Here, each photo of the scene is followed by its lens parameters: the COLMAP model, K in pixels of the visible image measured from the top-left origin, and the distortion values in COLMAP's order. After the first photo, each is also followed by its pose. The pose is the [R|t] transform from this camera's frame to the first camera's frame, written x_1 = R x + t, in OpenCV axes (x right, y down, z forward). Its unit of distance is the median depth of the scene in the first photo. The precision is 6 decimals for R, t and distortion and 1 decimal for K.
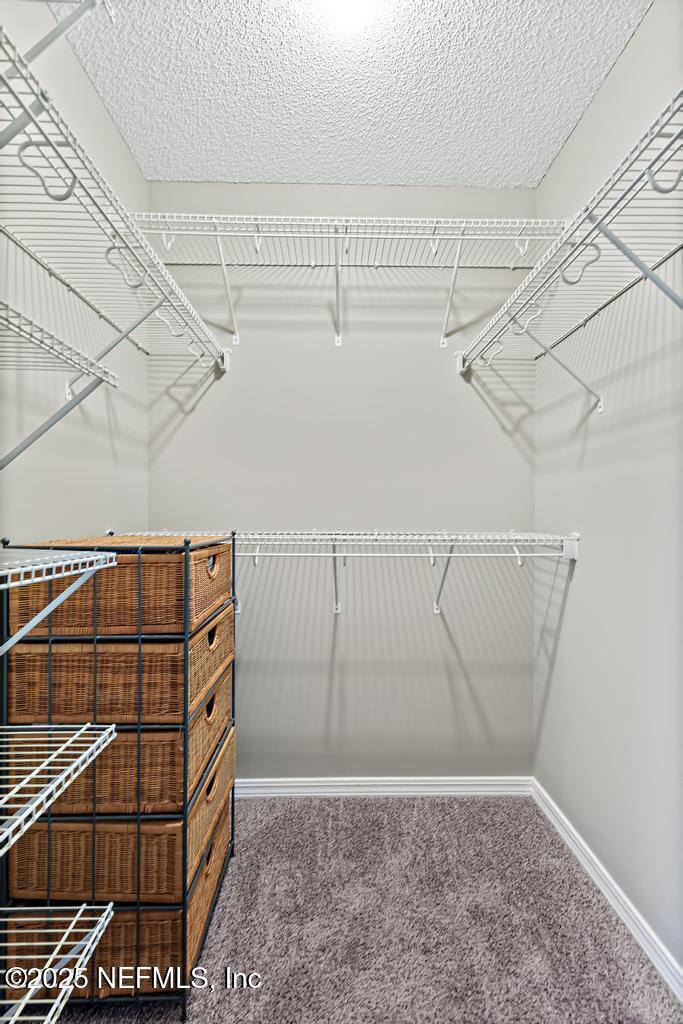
lens RADIAL K [[463.2, 0, 341.5], [0, 463.2, 512.0], [0, 0, 1]] dist [0.001006, 0.000171]
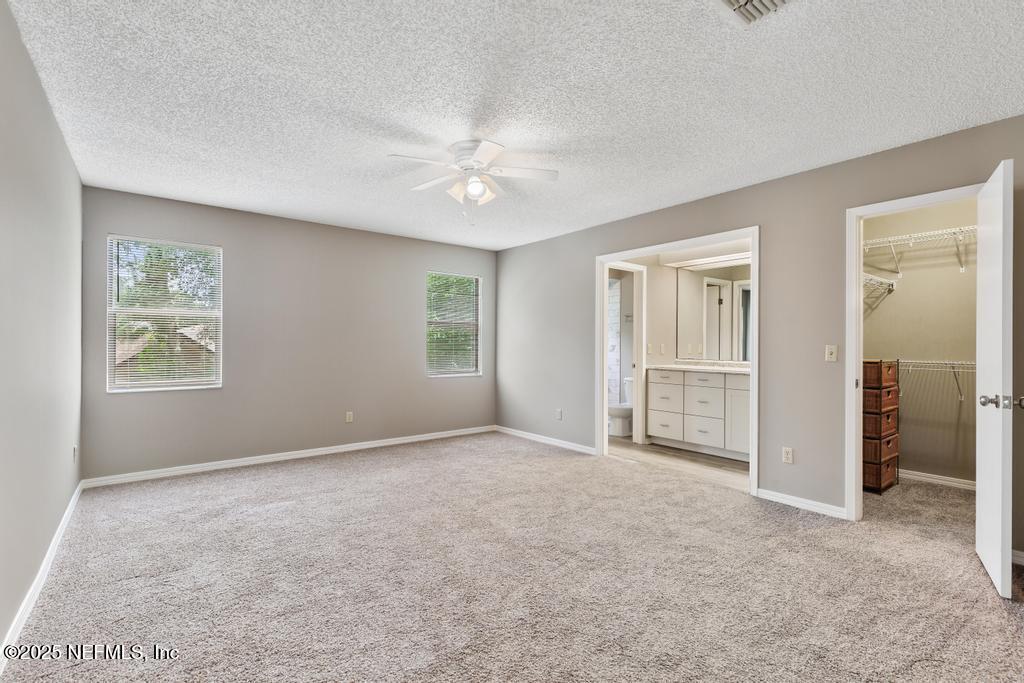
lens RADIAL K [[463.2, 0, 512.0], [0, 463.2, 341.5], [0, 0, 1]] dist [0.001006, 0.000171]
pose [[0.601193, -0.002494, -0.799100, 0.446688], [-0.005773, 0.999955, -0.007465, -0.021508], [0.799083, 0.009101, 0.601152, -1.889514]]
